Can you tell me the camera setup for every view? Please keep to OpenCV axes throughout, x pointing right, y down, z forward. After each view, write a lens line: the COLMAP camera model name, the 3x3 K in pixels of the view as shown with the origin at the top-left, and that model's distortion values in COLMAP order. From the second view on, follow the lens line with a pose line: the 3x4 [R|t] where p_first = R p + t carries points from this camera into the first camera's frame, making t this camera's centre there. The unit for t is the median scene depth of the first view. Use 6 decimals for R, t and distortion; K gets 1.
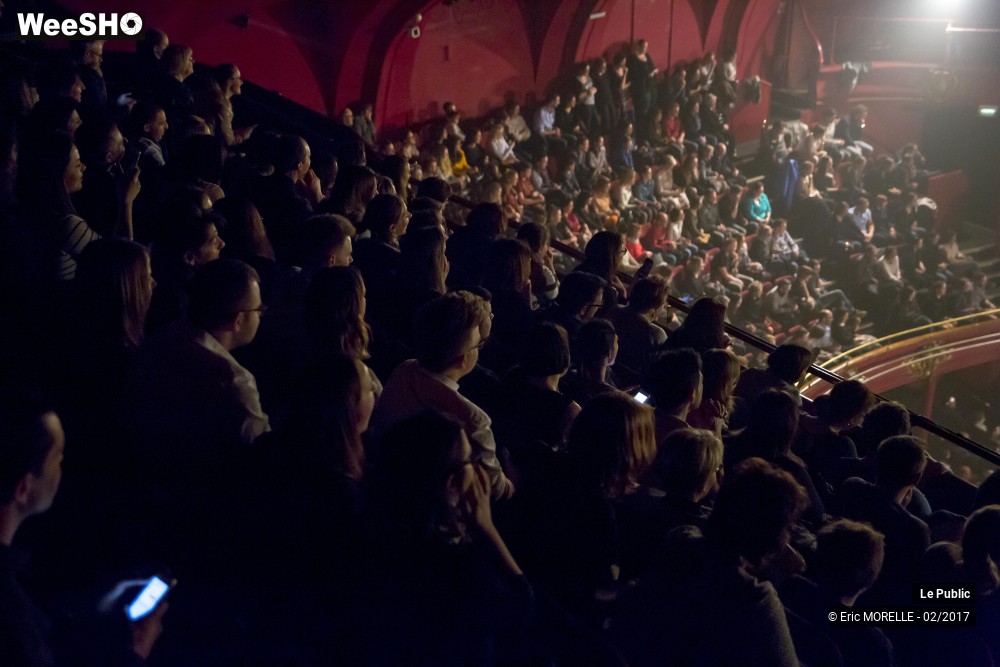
lens RADIAL K [[1091.8, 0, 499.9], [0, 1091.8, 384.3], [0, 0, 1]] dist [0.088347, -0.154431]
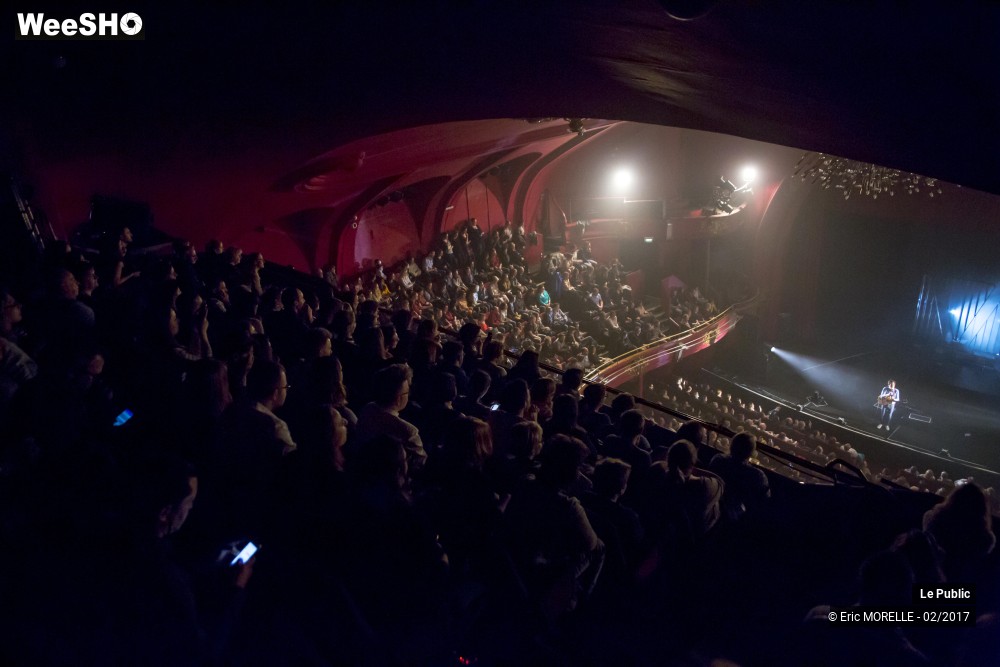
lens RADIAL K [[1193.2, 0, 500.0], [0, 1193.2, 333.5], [0, 0, 1]] dist [0.027463, 0.029836]
pose [[0.961623, -0.115953, 0.248669, -0.354016], [0.129596, 0.990793, -0.039159, -0.030380], [-0.241839, 0.069883, 0.967797, -0.960287]]
